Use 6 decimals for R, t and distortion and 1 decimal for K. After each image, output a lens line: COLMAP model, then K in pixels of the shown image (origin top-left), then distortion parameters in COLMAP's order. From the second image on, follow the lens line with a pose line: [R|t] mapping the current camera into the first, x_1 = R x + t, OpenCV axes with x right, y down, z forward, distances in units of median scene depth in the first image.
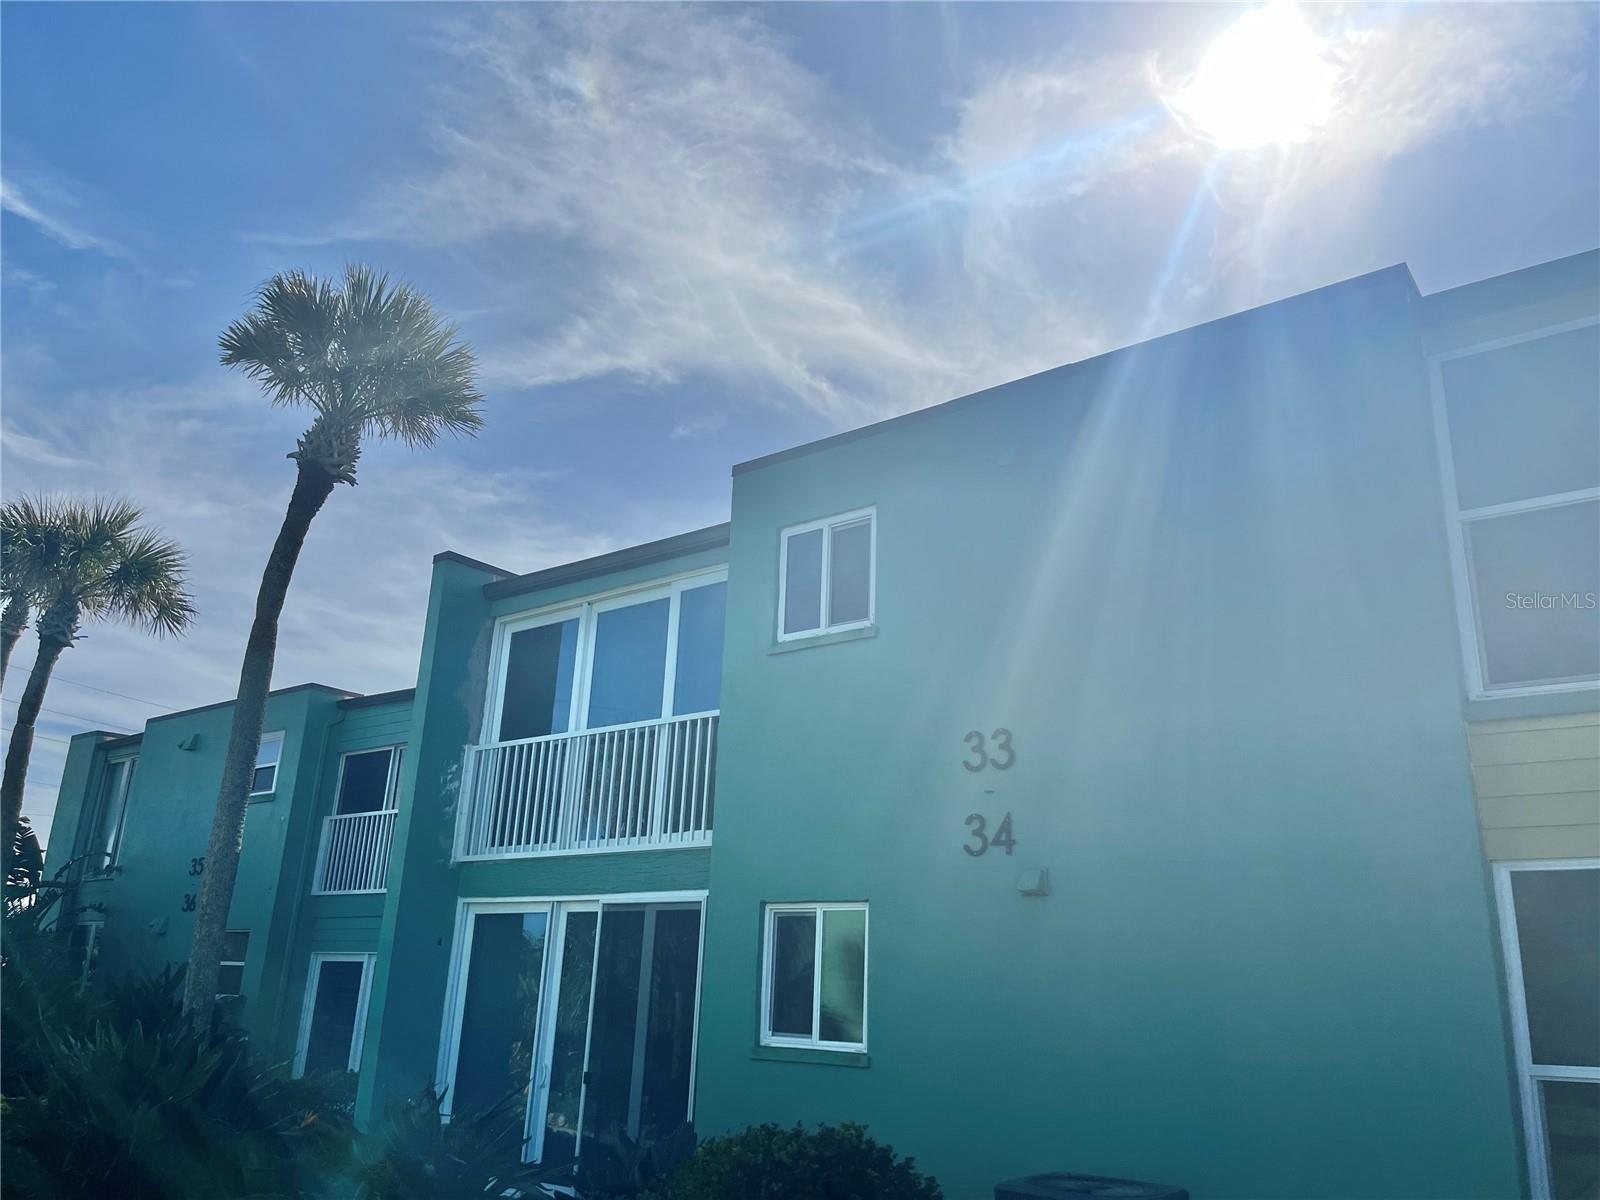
lens RADIAL K [[1213.0, 0, 800.0], [0, 1213.0, 600.0], [0, 0, 1]] dist [0.100917, -0.130212]
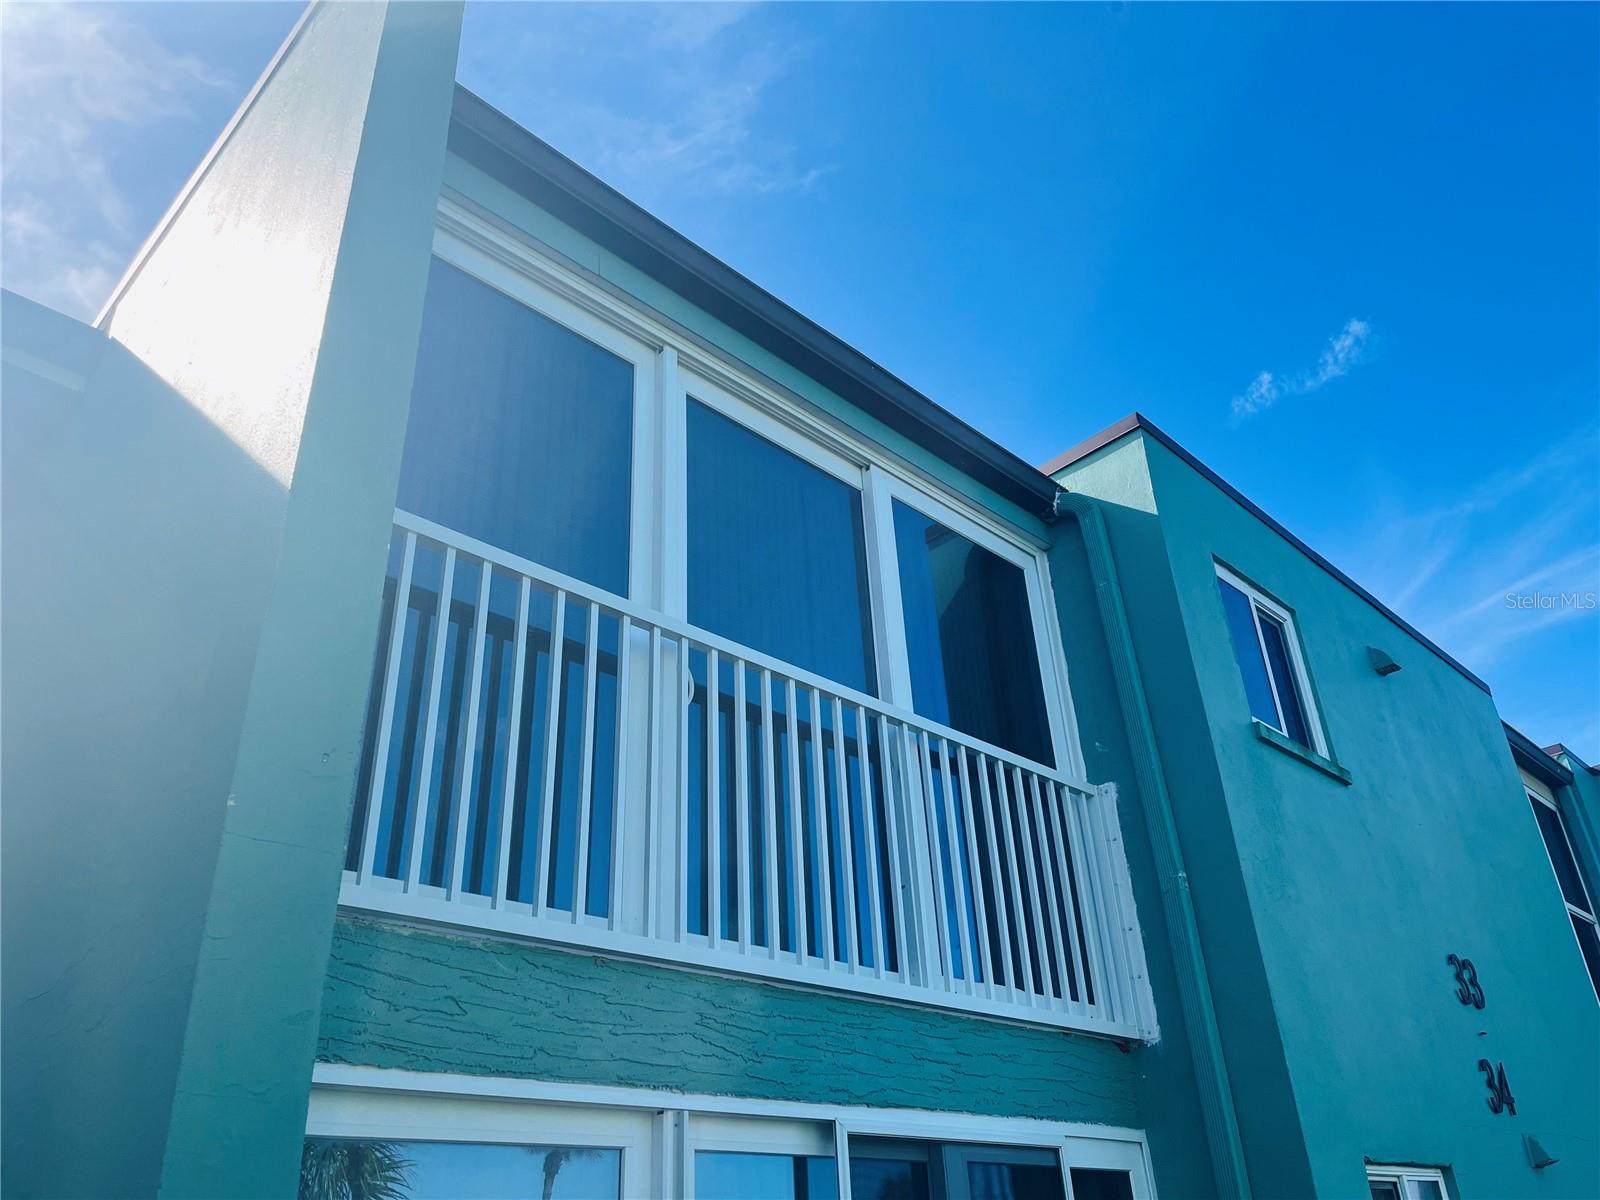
lens RADIAL K [[1213.0, 0, 800.0], [0, 1213.0, 600.0], [0, 0, 1]] dist [0.100917, -0.130212]
pose [[0.103721, 0.448695, 0.887646, -0.535188], [-0.253087, 0.874989, -0.412724, 0.252642], [-0.961867, -0.181844, 0.204314, 0.924257]]
